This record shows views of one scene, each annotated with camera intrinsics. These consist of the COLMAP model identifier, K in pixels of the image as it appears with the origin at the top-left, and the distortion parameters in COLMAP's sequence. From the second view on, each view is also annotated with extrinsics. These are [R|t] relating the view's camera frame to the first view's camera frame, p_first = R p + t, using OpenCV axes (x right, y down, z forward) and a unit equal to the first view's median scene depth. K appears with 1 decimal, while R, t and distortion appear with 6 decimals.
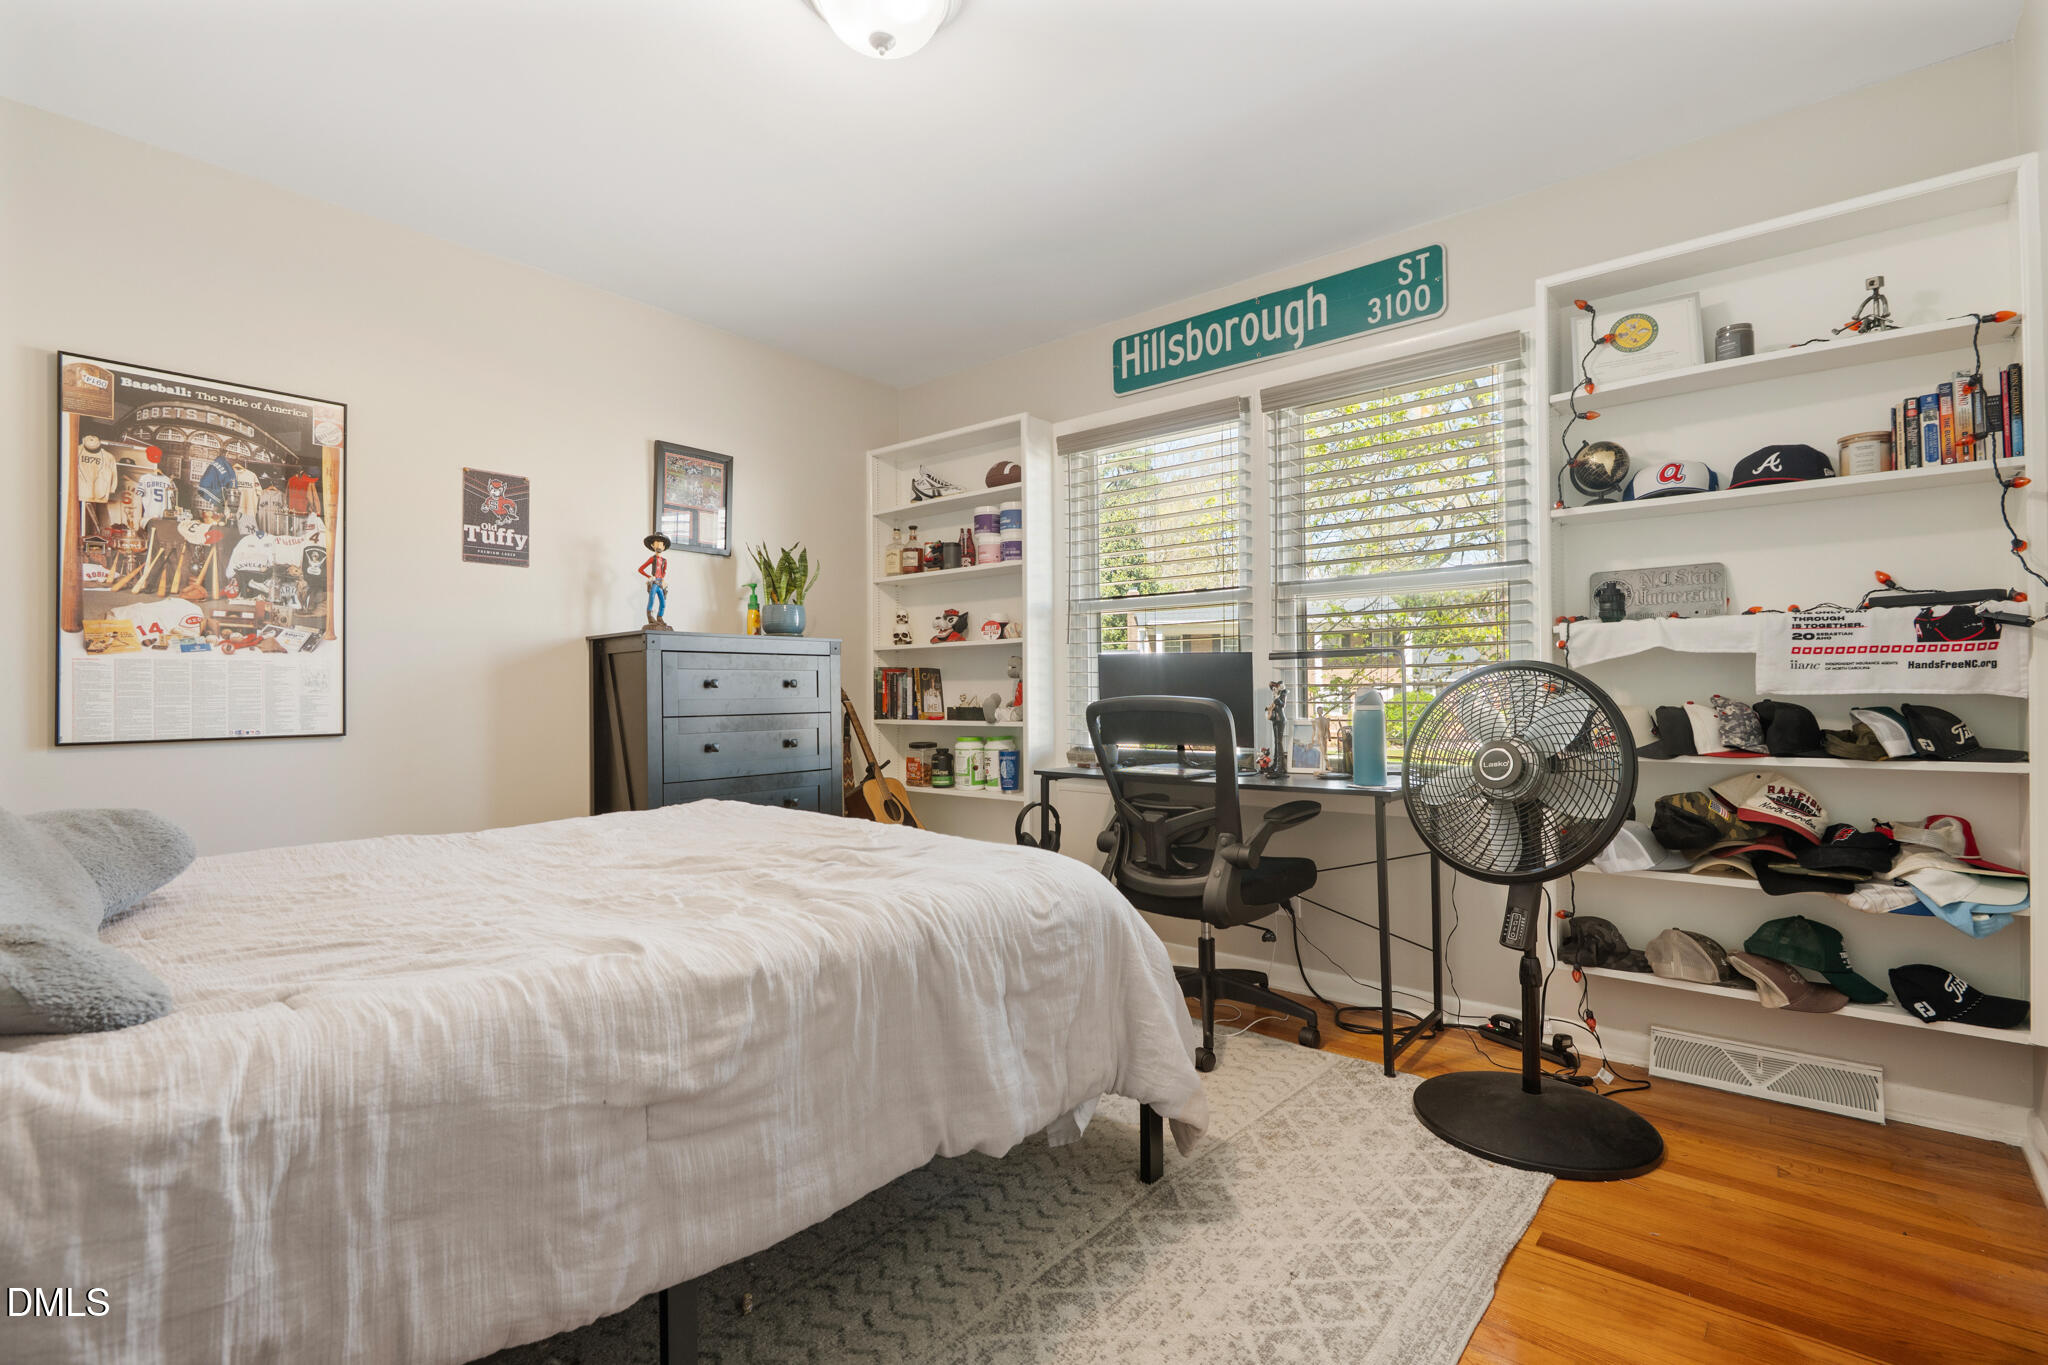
lens RADIAL K [[940.6, 0, 1021.7], [0, 940.6, 685.5], [0, 0, 1]] dist [-0.001718, -0.005066]
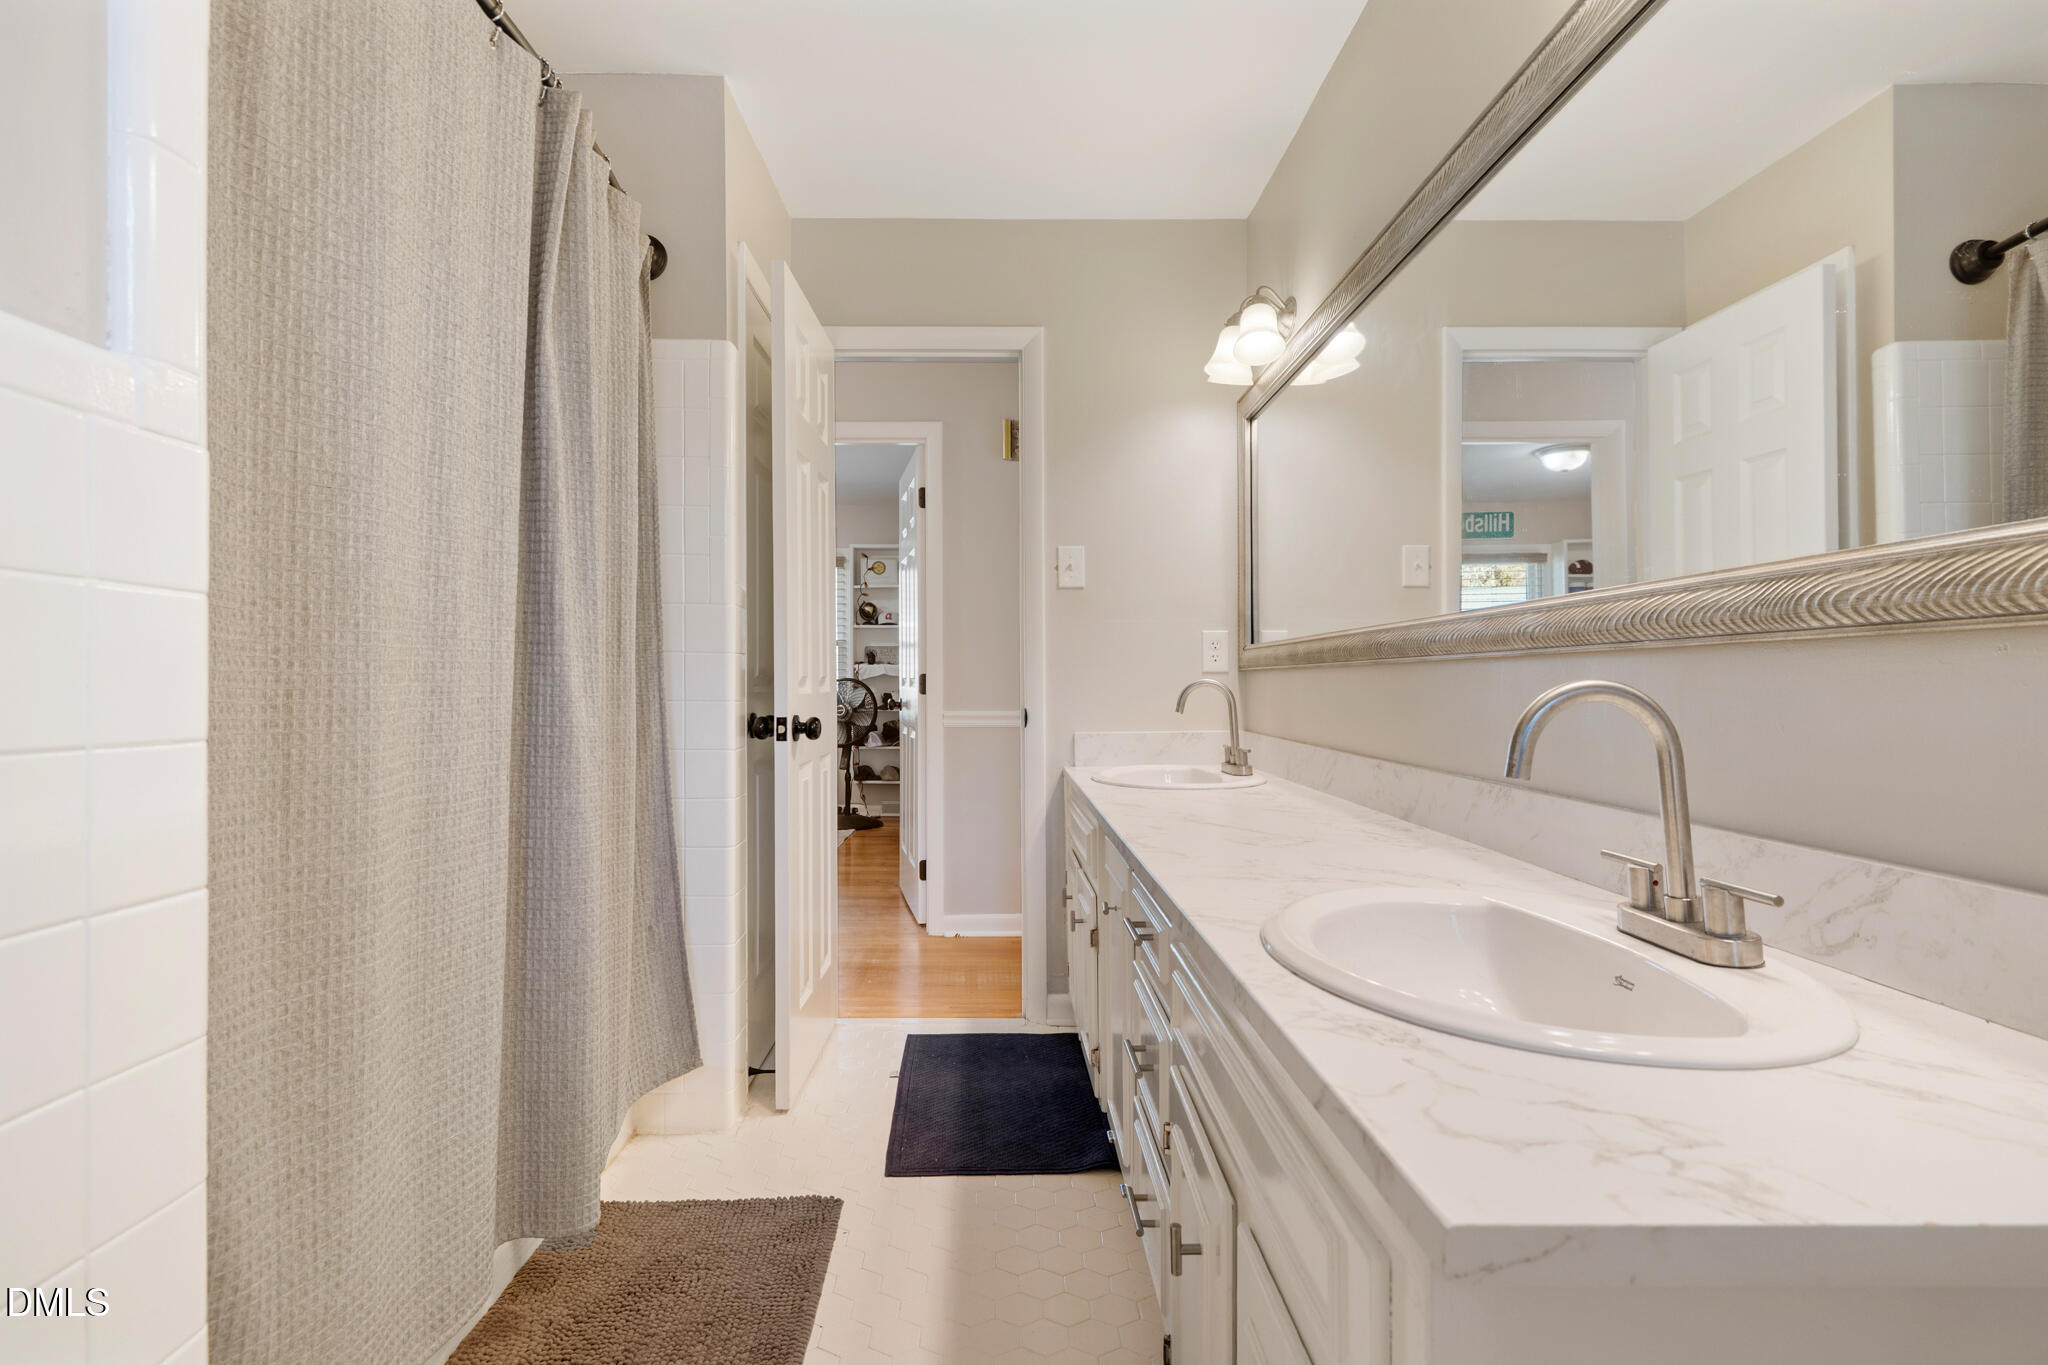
lens RADIAL K [[940.6, 0, 1022.1], [0, 940.6, 681.8], [0, 0, 1]] dist [-0.001718, -0.005066]
pose [[0.751741, 0.008858, 0.659399, -0.968034], [-0.011632, 0.999932, -0.000172, -0.018214], [-0.659356, -0.007541, 0.751793, -1.541688]]
